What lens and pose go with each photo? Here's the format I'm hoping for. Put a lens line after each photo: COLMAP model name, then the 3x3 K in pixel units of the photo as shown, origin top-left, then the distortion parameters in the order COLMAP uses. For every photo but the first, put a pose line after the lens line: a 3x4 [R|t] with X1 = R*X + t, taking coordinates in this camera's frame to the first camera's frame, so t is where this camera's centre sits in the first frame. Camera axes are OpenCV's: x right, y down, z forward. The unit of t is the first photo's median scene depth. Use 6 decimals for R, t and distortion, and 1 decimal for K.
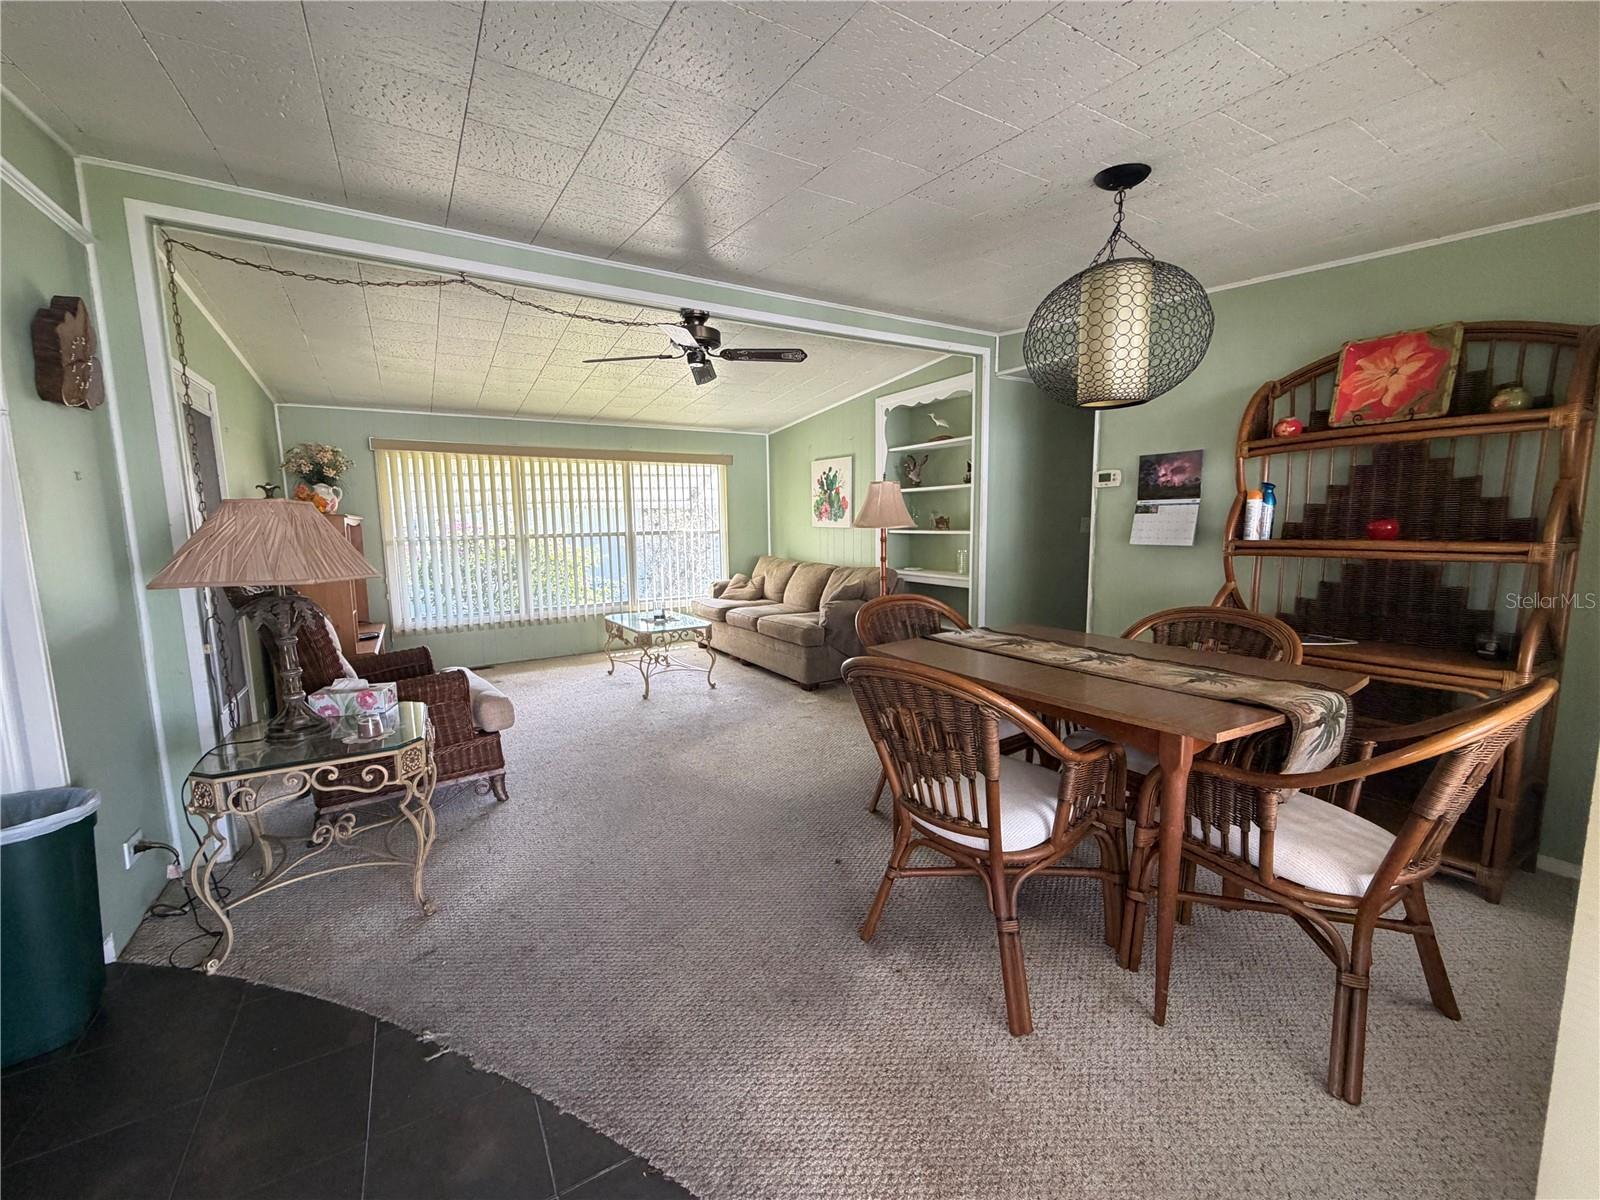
lens RADIAL K [[640.1, 0, 795.6], [0, 640.1, 601.2], [0, 0, 1]] dist [0.000266, -0.000157]
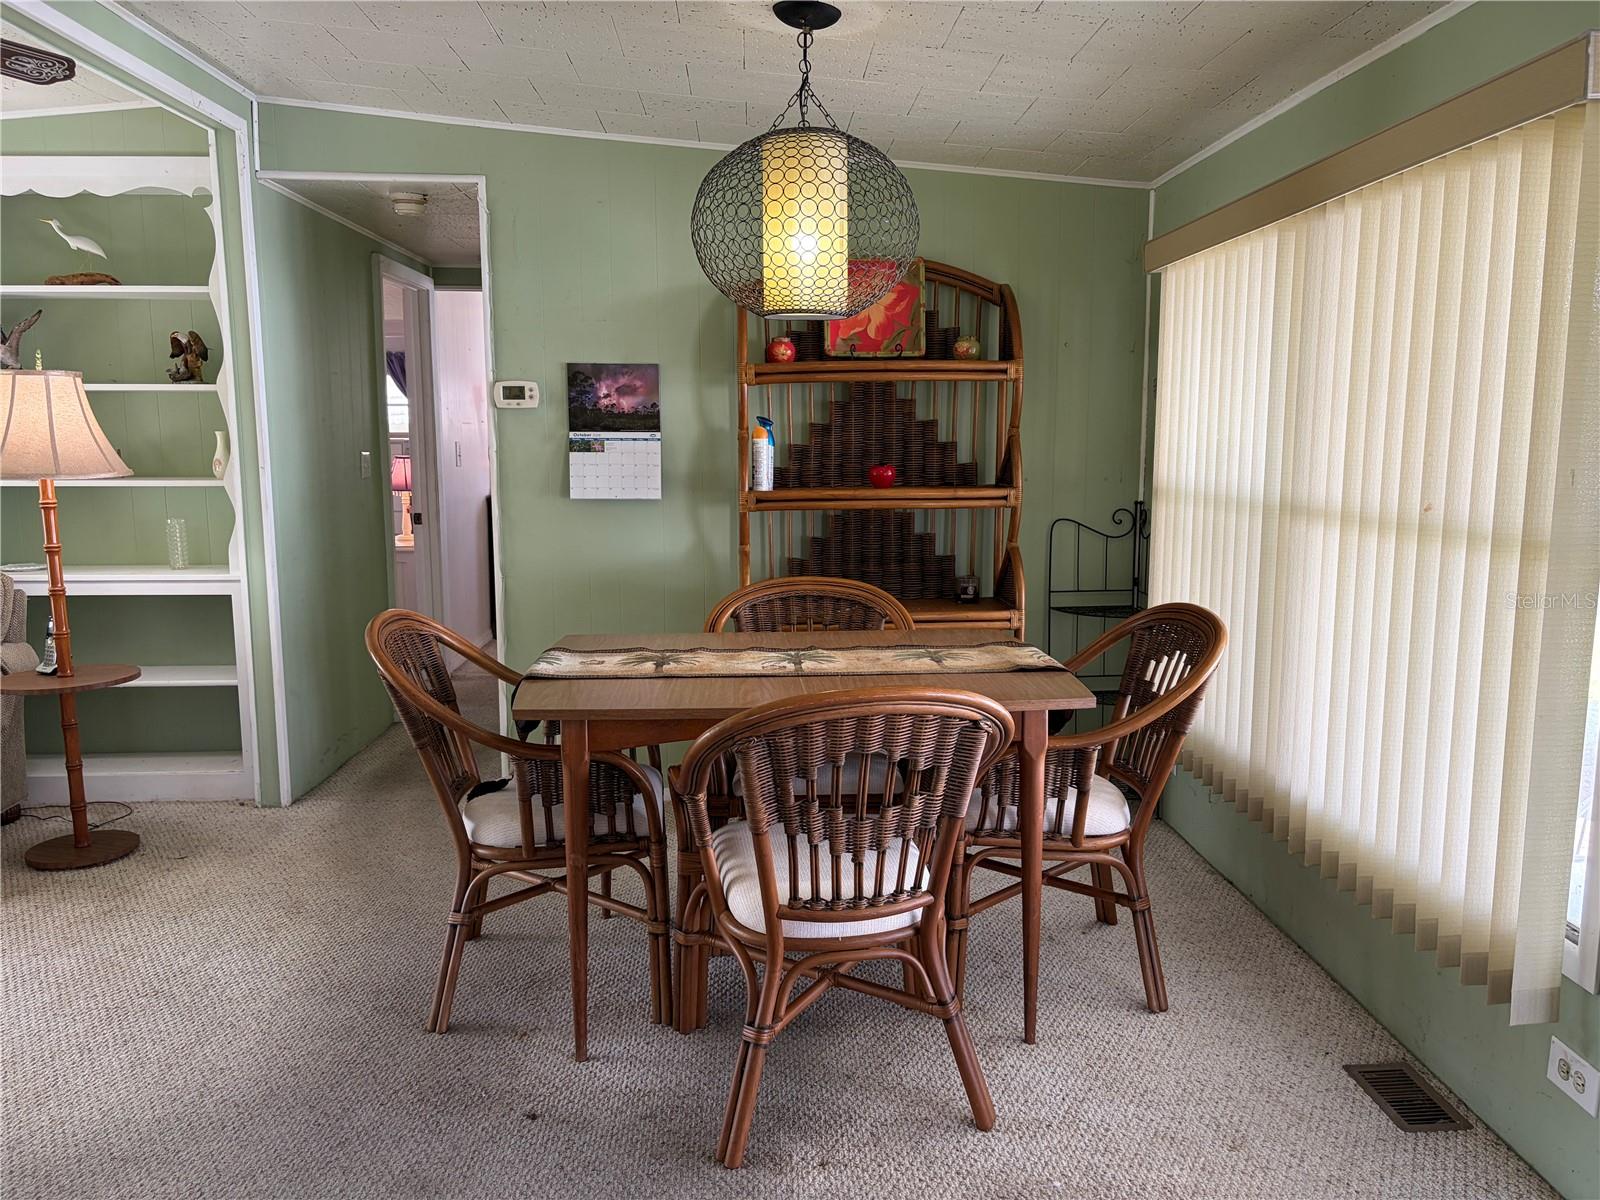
lens RADIAL K [[1211.9, 0, 798.9], [0, 1211.9, 610.5], [0, 0, 1]] dist [0.078227, -0.099613]
pose [[0.477372, -0.115880, 0.871027, -0.593457], [0.103201, 0.991799, 0.075387, -0.057296], [-0.872620, 0.053903, 0.485417, 0.250423]]
